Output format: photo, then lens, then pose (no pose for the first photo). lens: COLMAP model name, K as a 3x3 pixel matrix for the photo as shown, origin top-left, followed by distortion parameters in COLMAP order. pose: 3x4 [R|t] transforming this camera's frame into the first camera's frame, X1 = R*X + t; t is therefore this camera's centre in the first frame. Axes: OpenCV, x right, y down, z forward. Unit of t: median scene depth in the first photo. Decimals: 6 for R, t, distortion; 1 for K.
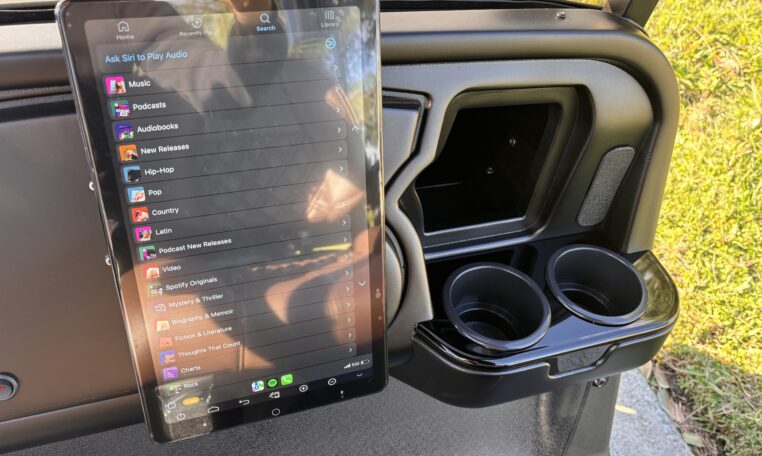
lens RADIAL K [[632.2, 0, 387.2], [0, 632.2, 232.4], [0, 0, 1]] dist [0.028961, -0.011904]
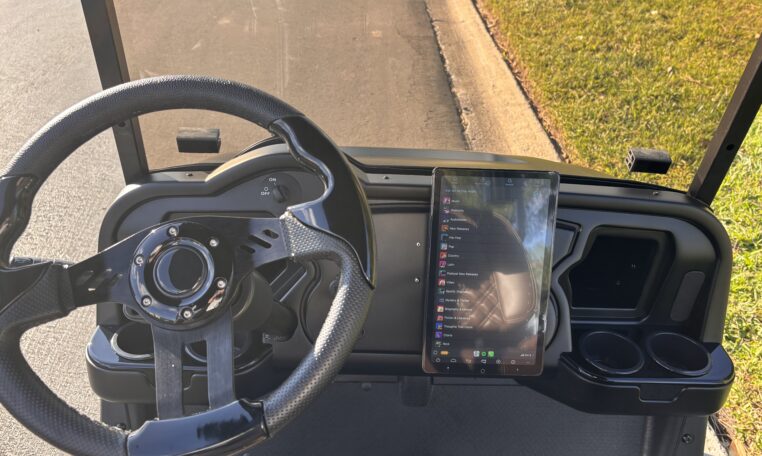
lens RADIAL K [[632.2, 0, 387.2], [0, 632.2, 232.4], [0, 0, 1]] dist [0.028961, -0.011904]
pose [[0.961613, 0.108847, -0.251900, -0.012252], [-0.171259, 0.955300, -0.240980, 0.355532], [0.214410, 0.274869, 0.937270, -0.901535]]
